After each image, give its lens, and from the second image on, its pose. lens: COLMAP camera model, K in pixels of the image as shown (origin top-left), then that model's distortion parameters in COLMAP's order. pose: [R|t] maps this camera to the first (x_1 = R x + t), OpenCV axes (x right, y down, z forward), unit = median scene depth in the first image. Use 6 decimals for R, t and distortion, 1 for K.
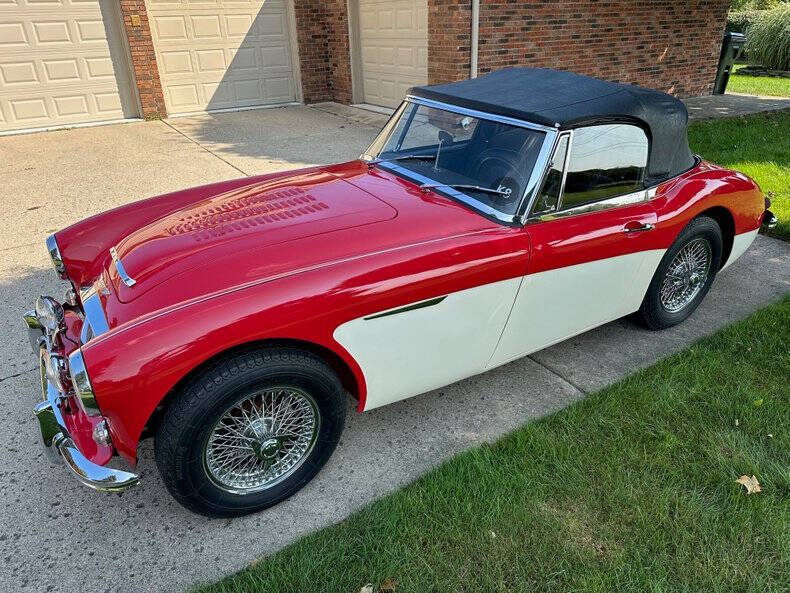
lens RADIAL K [[561.3, 0, 395.0], [0, 561.3, 296.5], [0, 0, 1]] dist [0.003564, -0.003411]
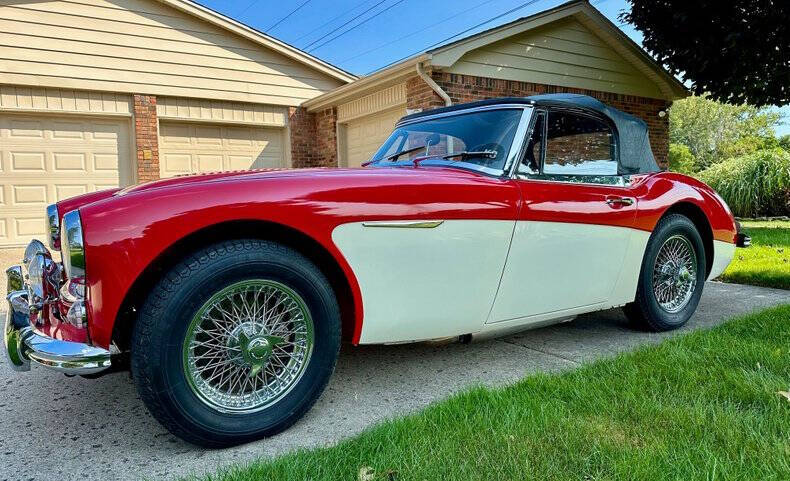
lens RADIAL K [[554.7, 0, 390.8], [0, 554.7, 240.7], [0, 0, 1]] dist [0.090307, -0.129155]
pose [[0.999660, -0.002187, 0.025970, -0.007719], [0.011919, 0.924526, -0.380931, 0.114526], [-0.023176, 0.381112, 0.924239, 0.021640]]
